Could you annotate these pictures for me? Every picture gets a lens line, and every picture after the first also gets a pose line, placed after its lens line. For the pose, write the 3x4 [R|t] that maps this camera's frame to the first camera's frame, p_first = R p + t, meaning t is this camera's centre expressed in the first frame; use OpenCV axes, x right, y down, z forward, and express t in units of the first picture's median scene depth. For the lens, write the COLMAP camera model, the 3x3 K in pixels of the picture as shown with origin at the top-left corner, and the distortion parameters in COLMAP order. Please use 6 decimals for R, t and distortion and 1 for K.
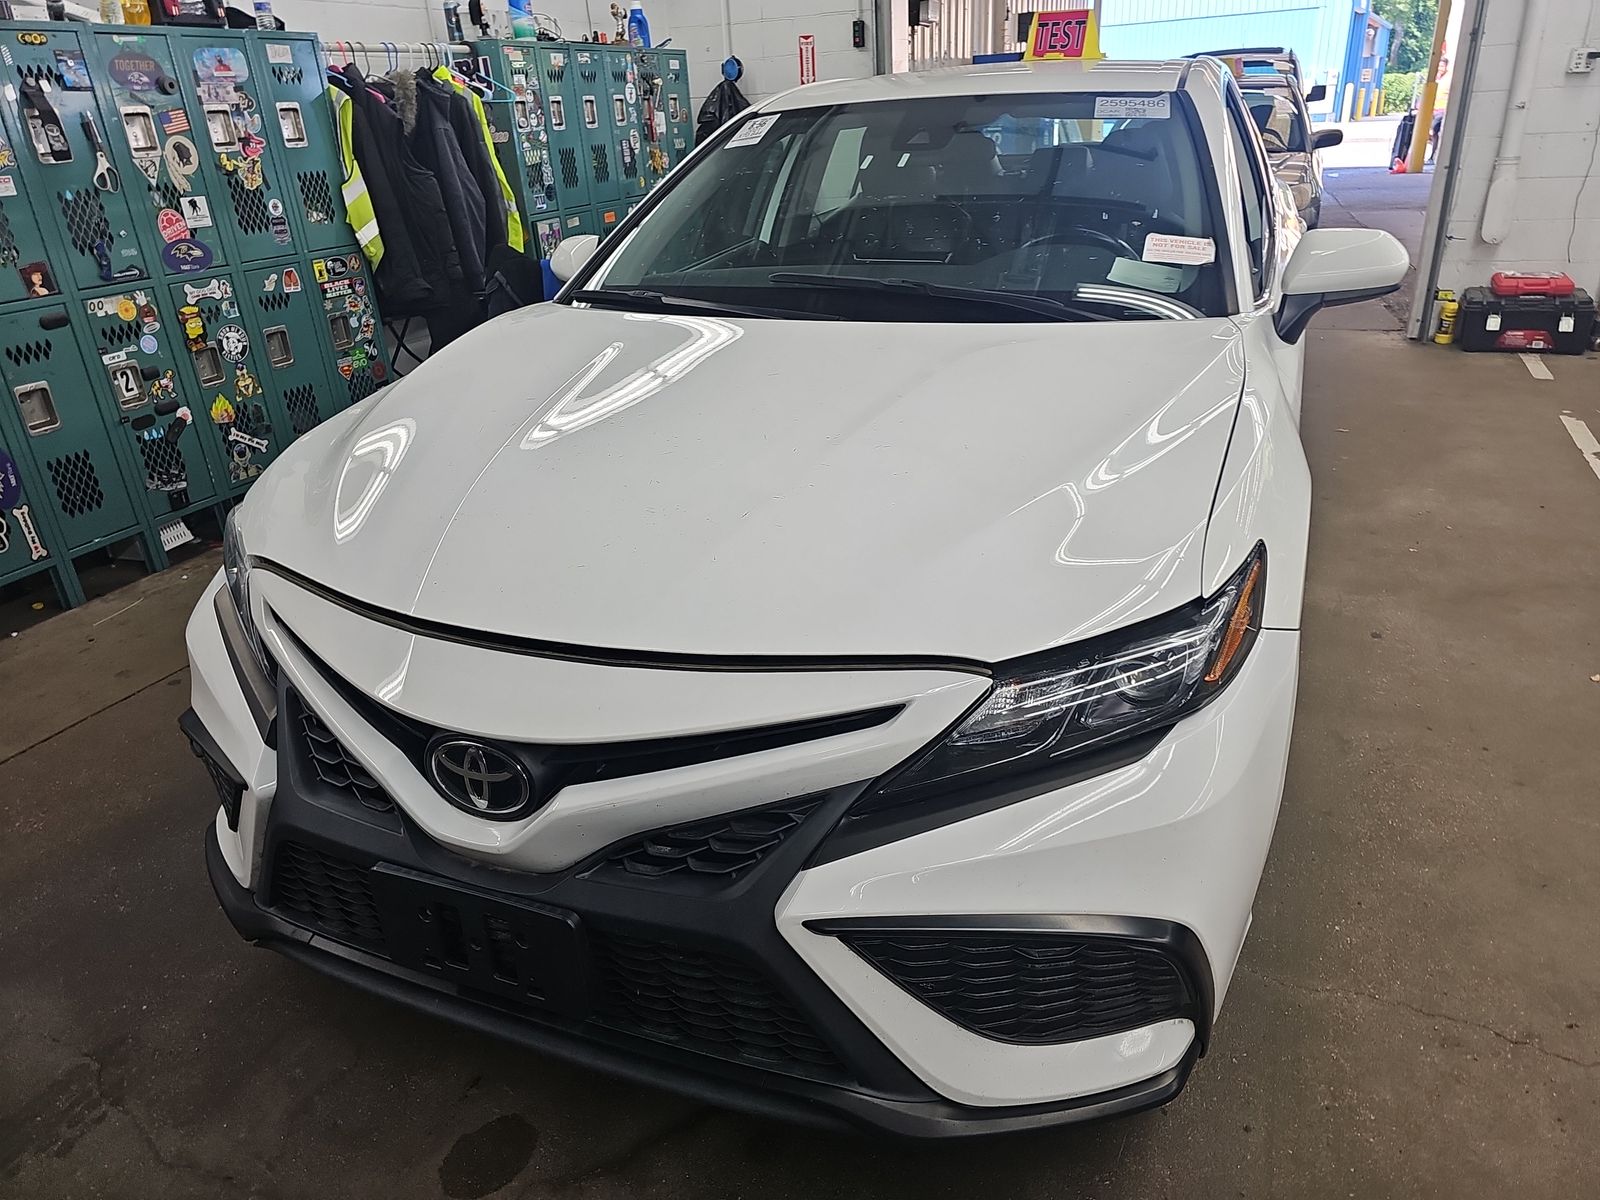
lens RADIAL K [[1064.3, 0, 800.0], [0, 1064.3, 600.0], [0, 0, 1]] dist [0.036617, -0.032077]
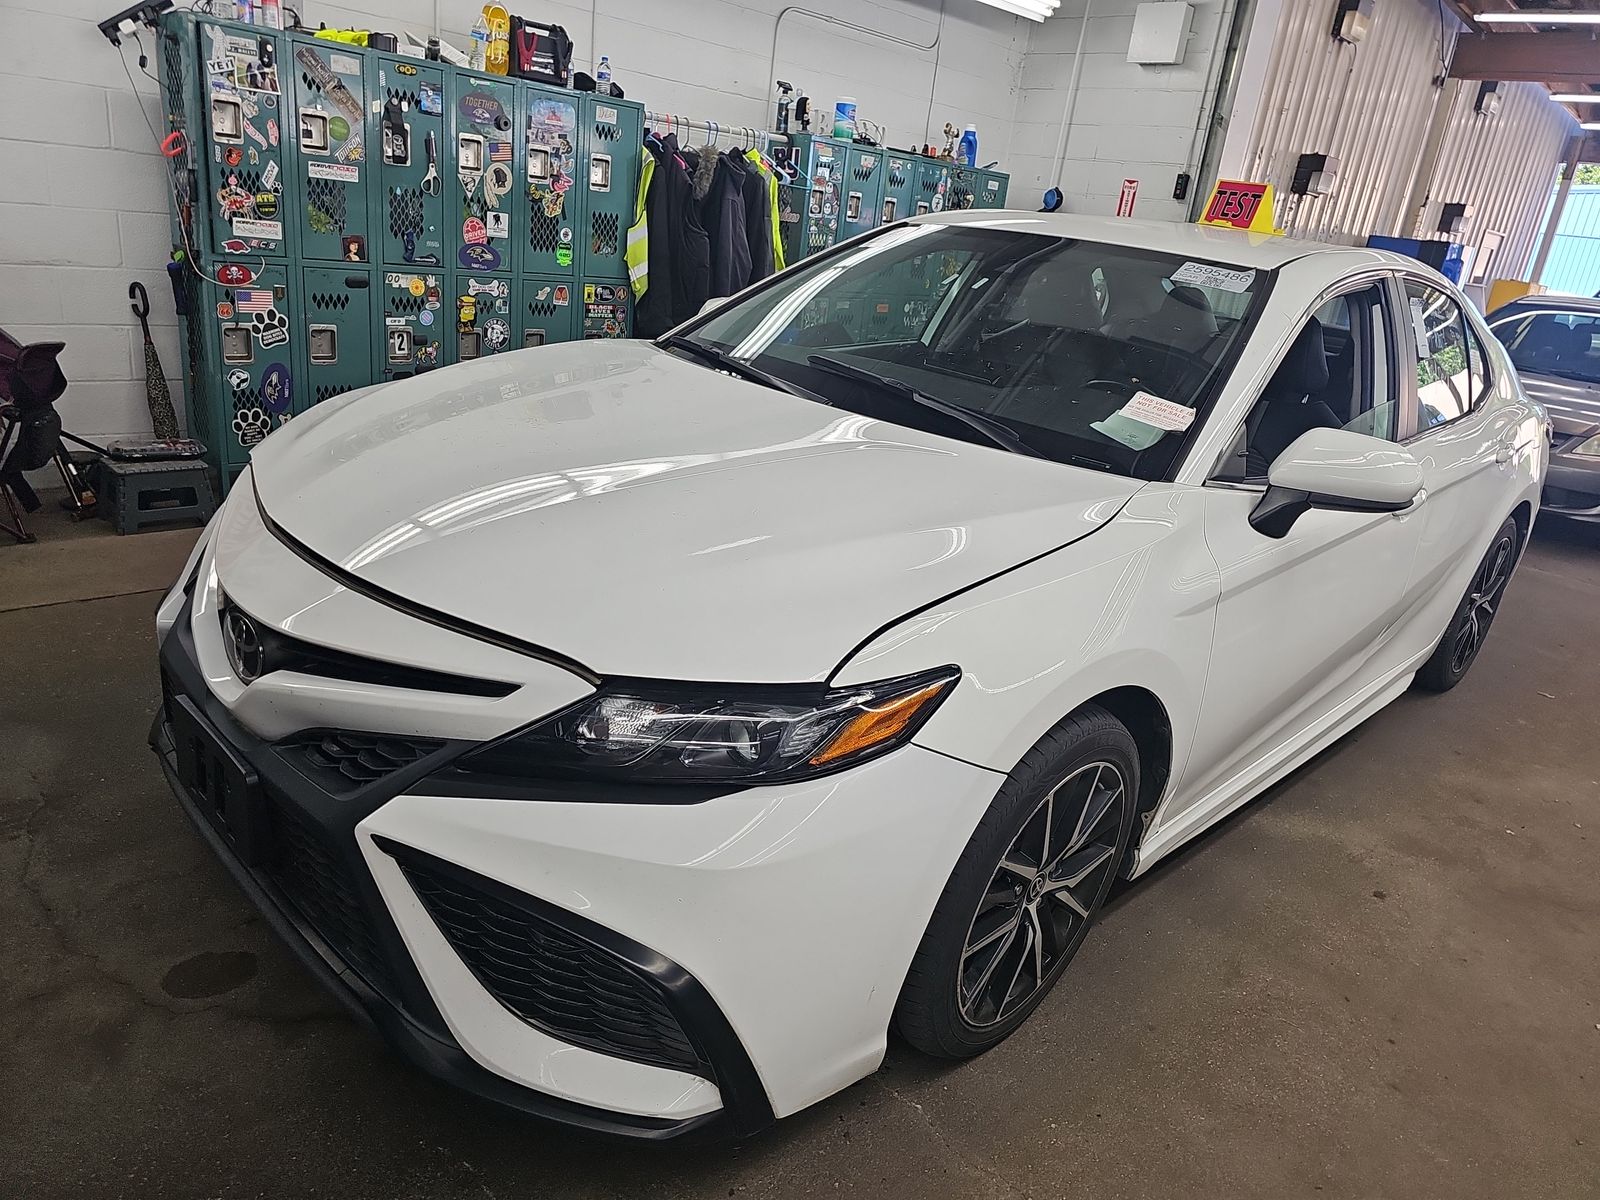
lens RADIAL K [[1052.2, 0, 796.9], [0, 1052.2, 595.5], [0, 0, 1]] dist [0.055223, -0.052293]
pose [[0.911762, 0.281151, -0.299405, 0.229437], [-0.307641, 0.950470, -0.044319, -0.011694], [0.272115, 0.132518, 0.953096, -0.001898]]
